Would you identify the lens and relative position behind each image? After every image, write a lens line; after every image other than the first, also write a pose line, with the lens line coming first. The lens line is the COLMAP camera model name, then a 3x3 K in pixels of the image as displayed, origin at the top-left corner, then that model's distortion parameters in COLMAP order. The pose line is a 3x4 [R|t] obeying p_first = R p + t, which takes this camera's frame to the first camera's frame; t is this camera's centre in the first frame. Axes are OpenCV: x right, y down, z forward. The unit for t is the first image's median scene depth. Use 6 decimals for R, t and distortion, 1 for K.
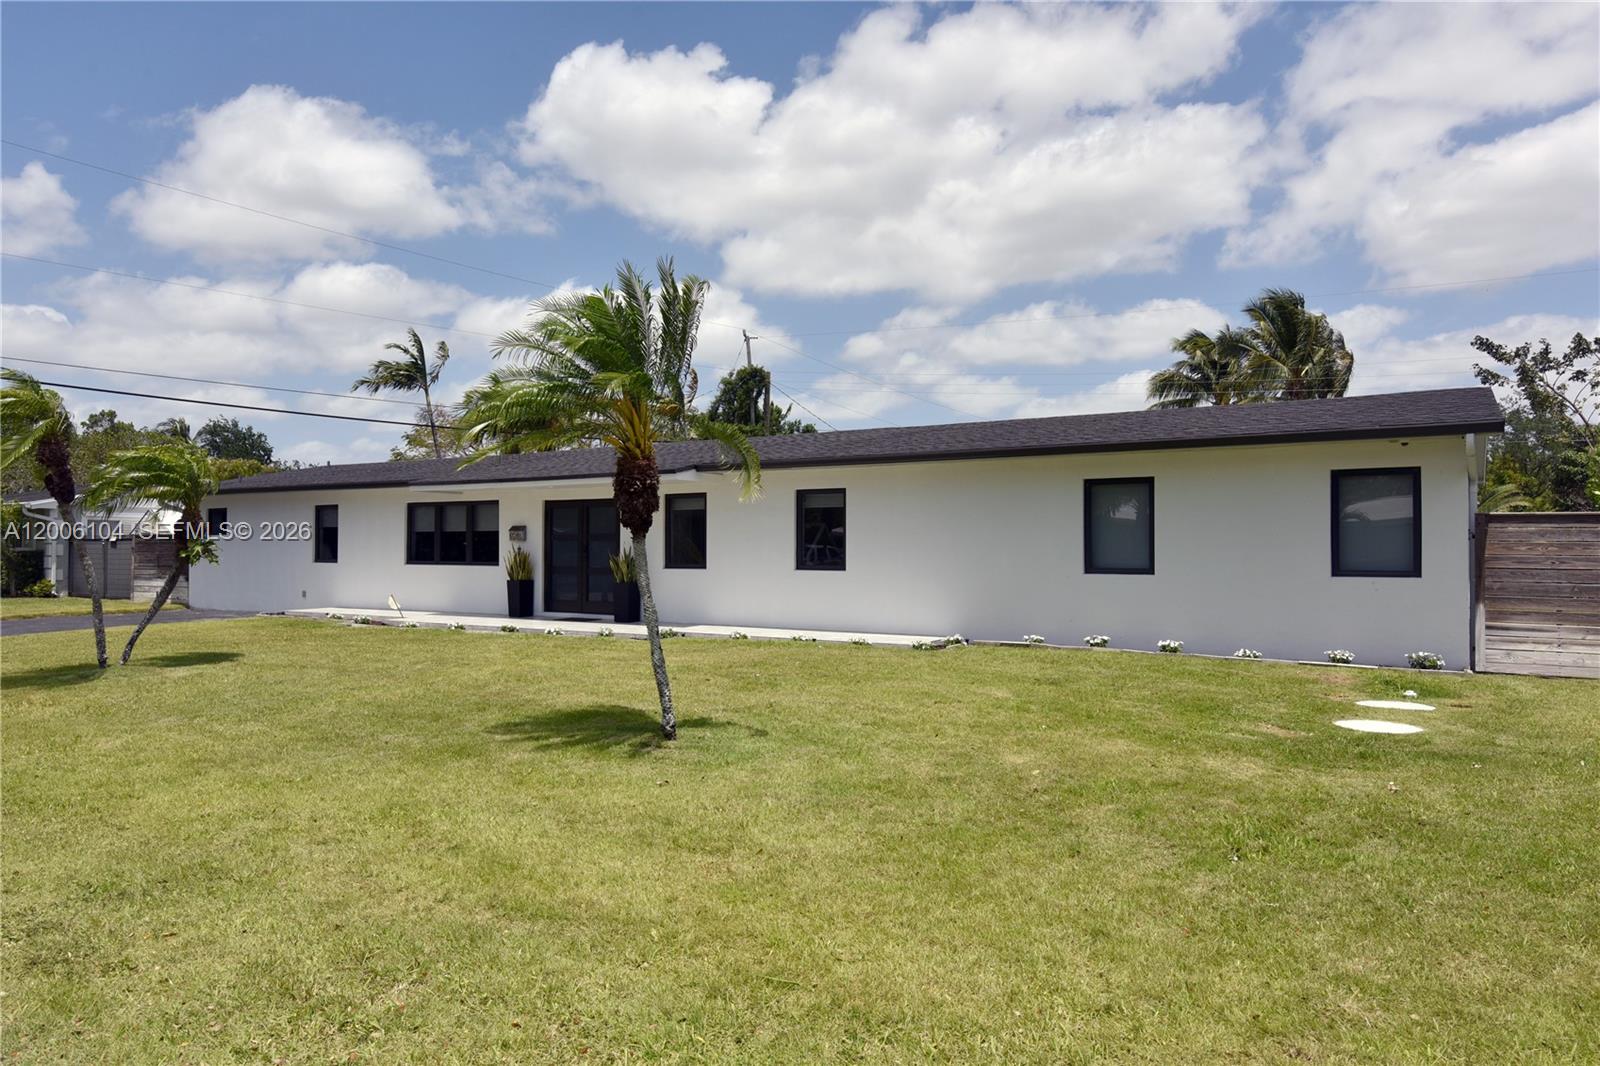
lens RADIAL K [[1064.4, 0, 789.5], [0, 1064.4, 527.2], [0, 0, 1]] dist [0.010631, 0.000909]
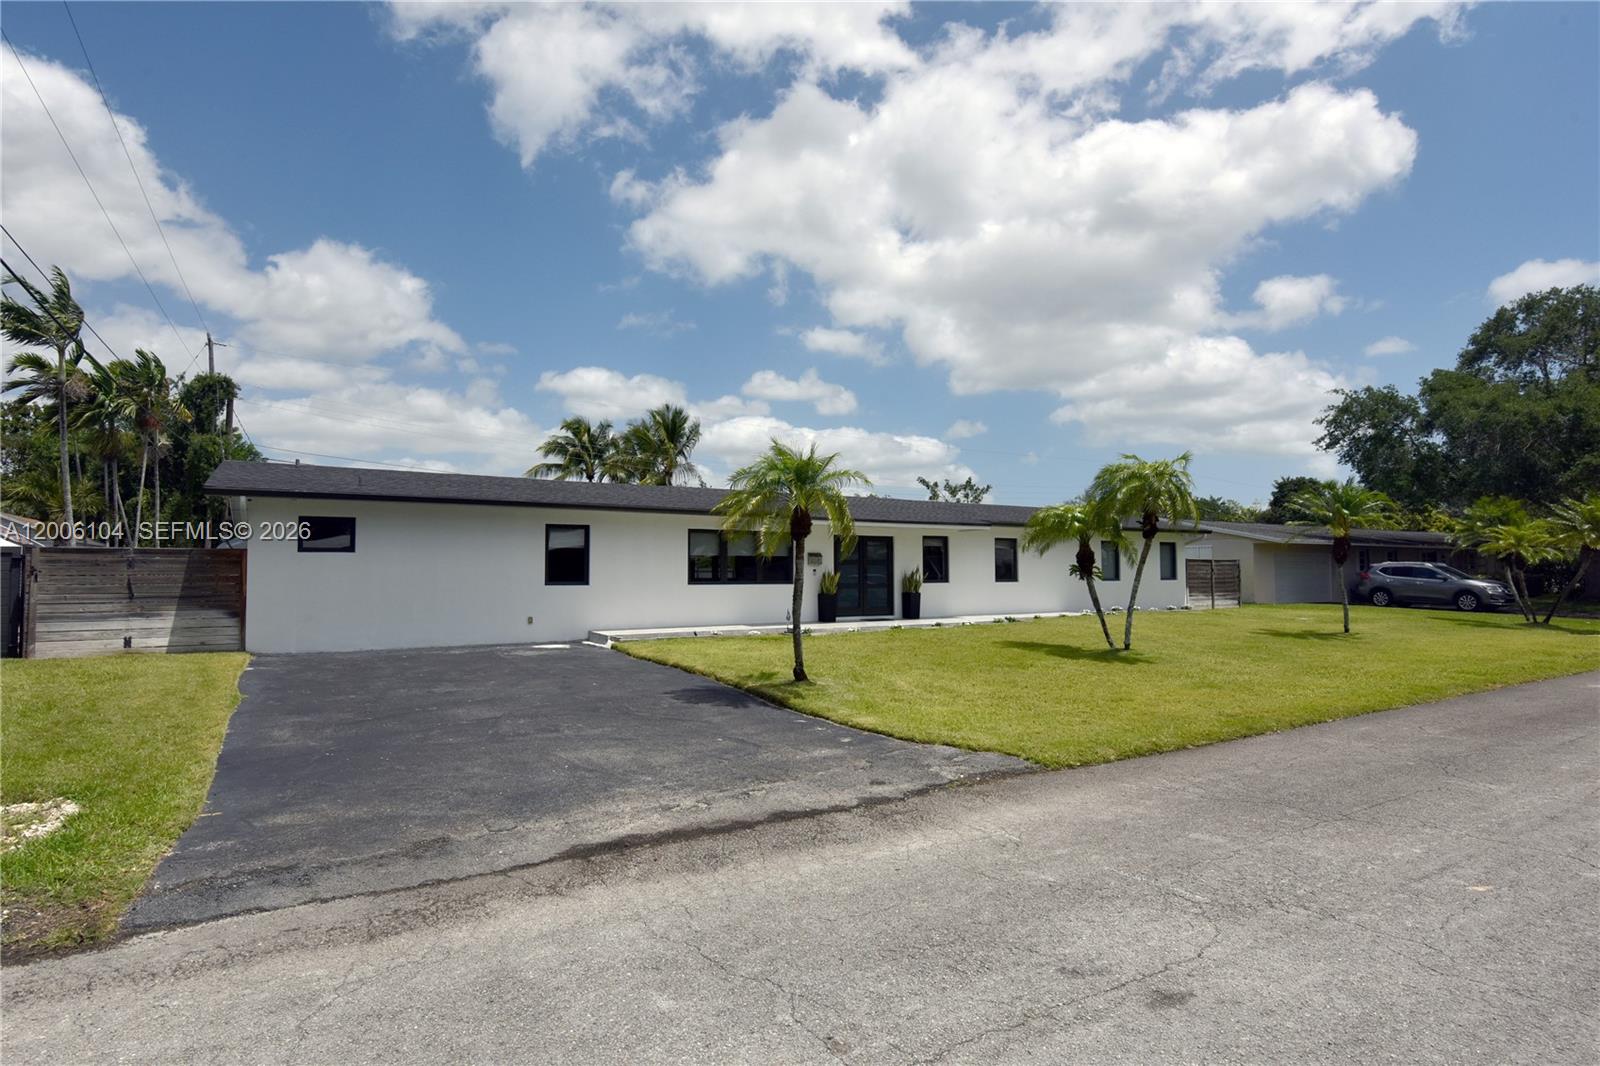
lens RADIAL K [[834.5, 0, 784.1], [0, 834.5, 536.1], [0, 0, 1]] dist [0.001749, 0.000140]
pose [[0.437084, 0.035014, 0.898739, -1.163066], [-0.020280, 0.999372, -0.029072, 0.008375], [-0.899192, -0.005520, 0.437520, 0.571719]]
